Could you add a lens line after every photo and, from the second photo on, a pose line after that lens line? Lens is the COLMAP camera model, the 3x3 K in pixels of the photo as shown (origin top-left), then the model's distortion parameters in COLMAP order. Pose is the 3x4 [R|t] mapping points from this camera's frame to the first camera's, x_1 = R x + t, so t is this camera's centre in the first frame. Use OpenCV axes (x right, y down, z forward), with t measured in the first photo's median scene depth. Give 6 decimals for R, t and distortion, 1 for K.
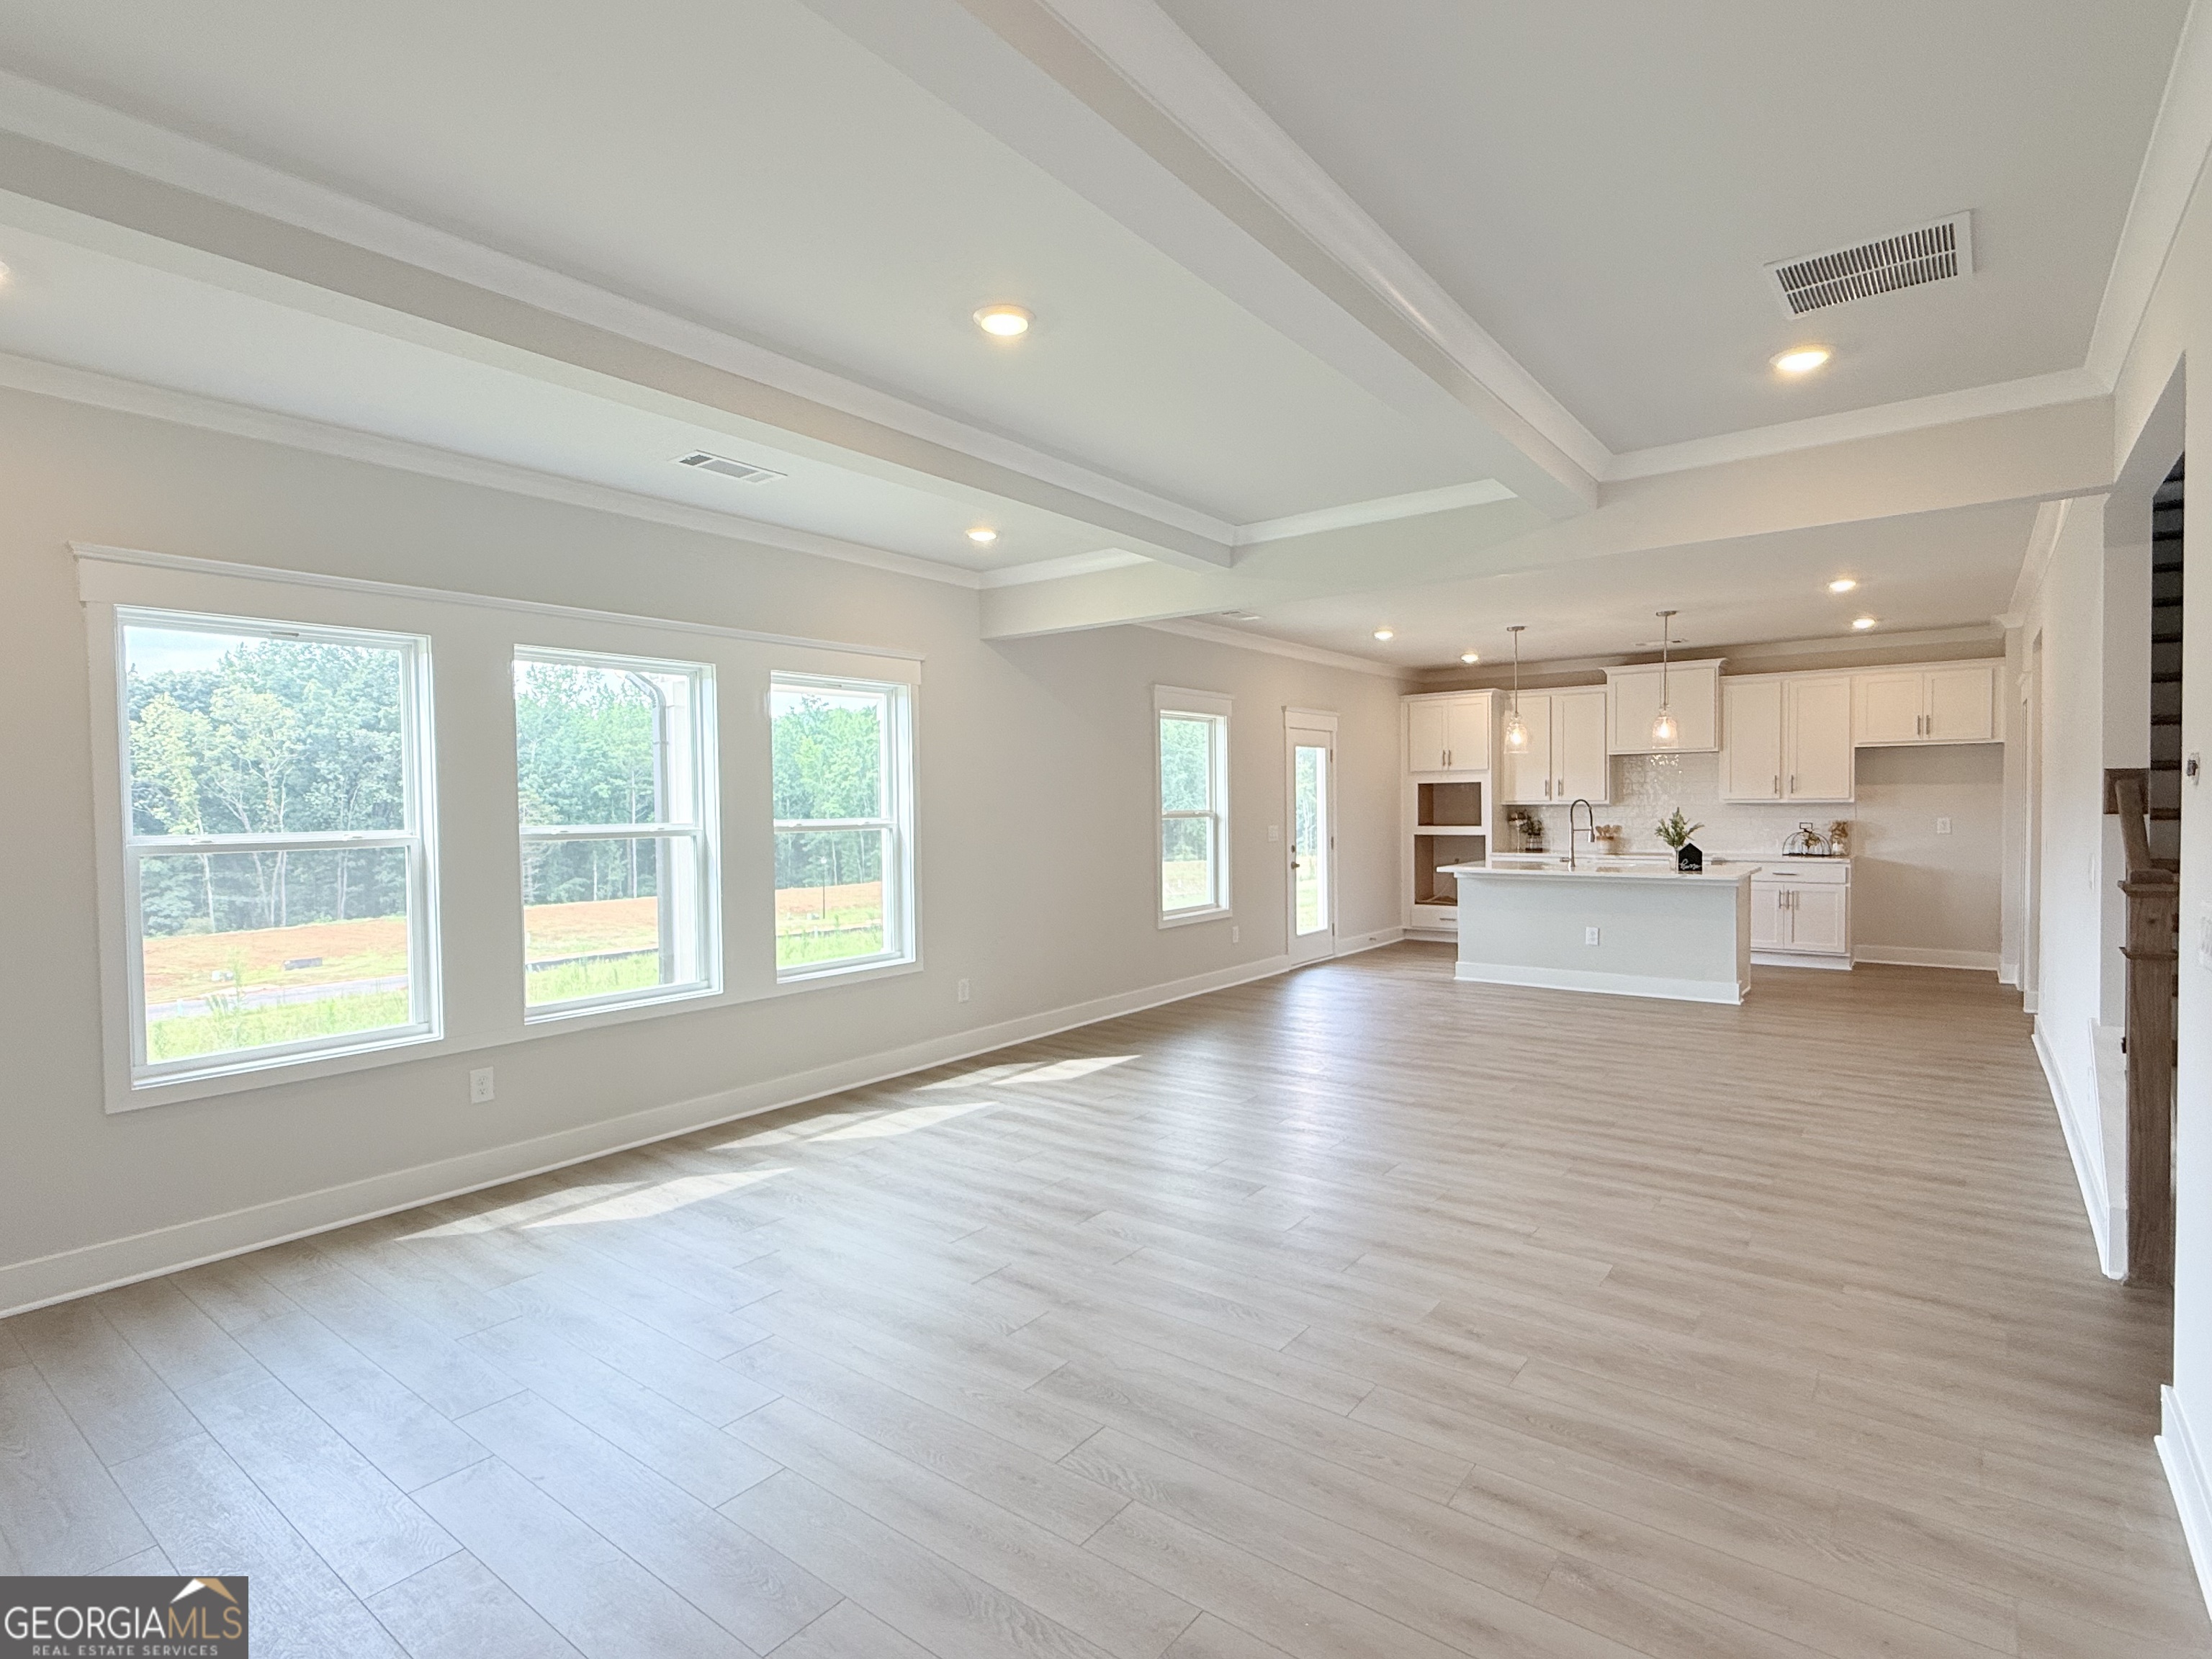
lens RADIAL K [[1107.9, 0, 1103.7], [0, 1107.9, 829.7], [0, 0, 1]] dist [-0.000198, -0.000139]
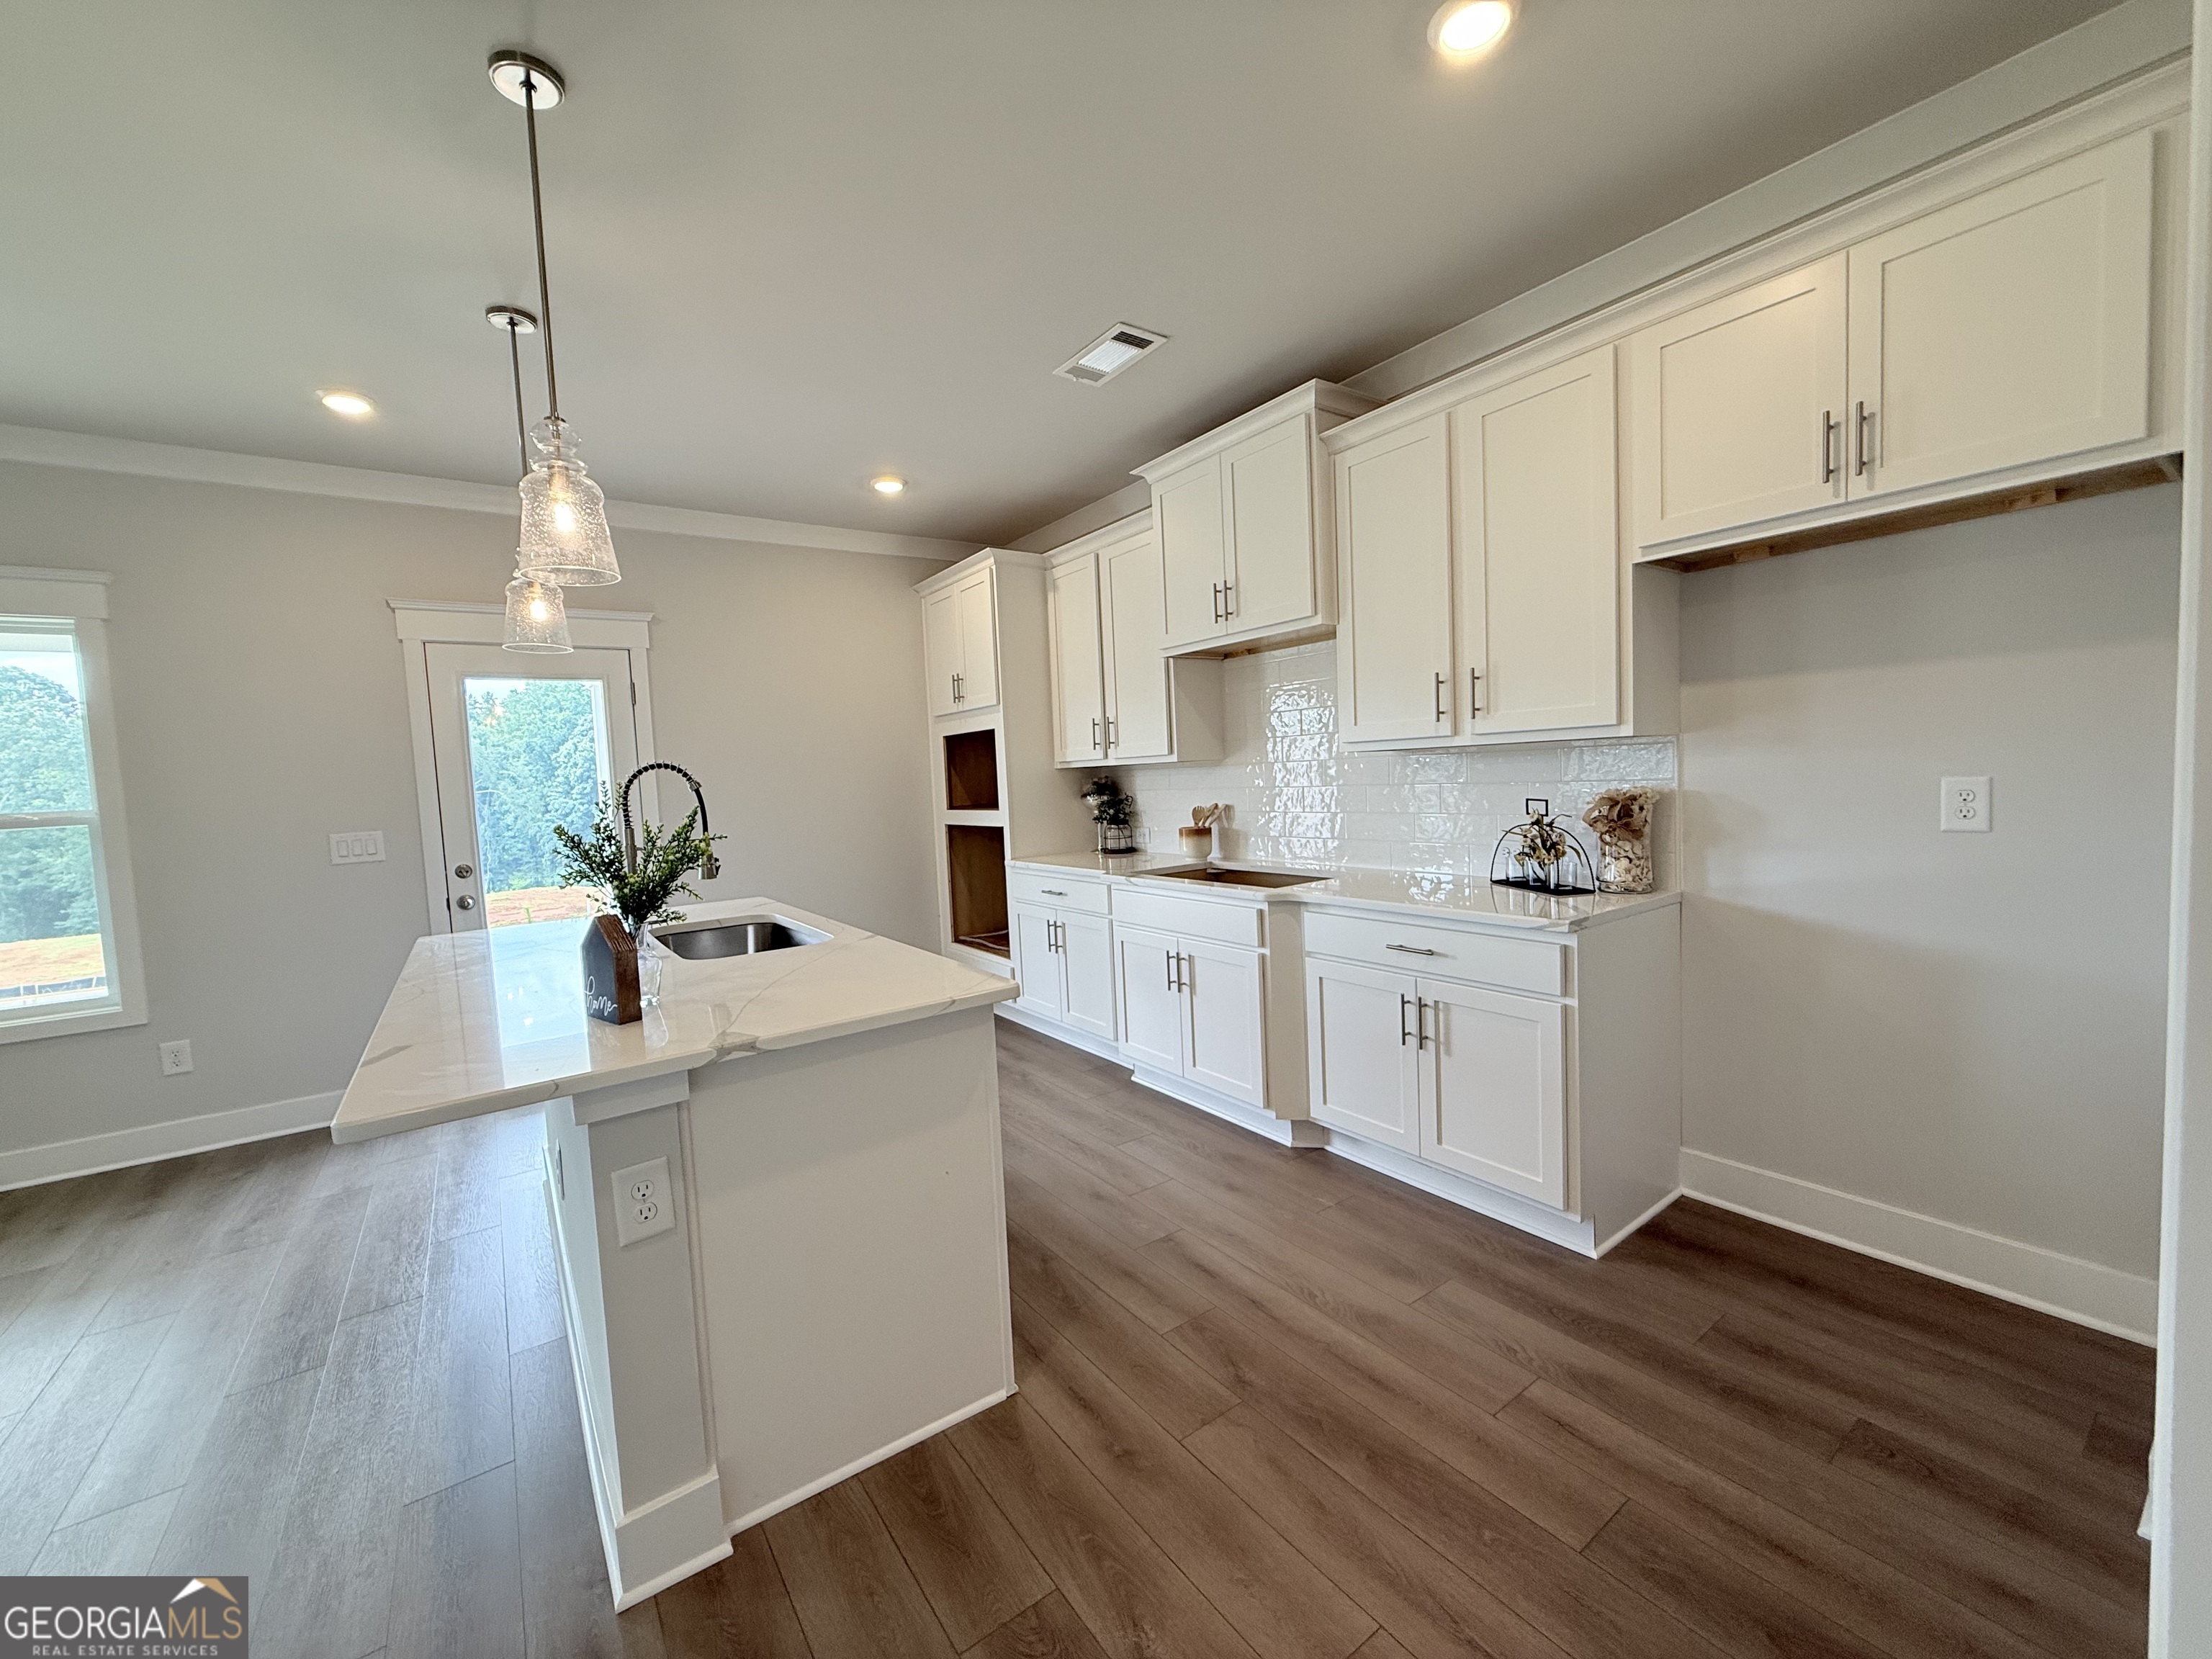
lens RADIAL K [[883.2, 0, 1100.5], [0, 883.2, 825.2], [0, 0, 1]] dist [-0.001105, 0.000555]
pose [[0.955130, -0.015480, -0.295781, 0.536990], [0.027886, 0.998897, 0.037772, -0.011194], [0.294870, -0.044325, 0.954509, 0.627246]]
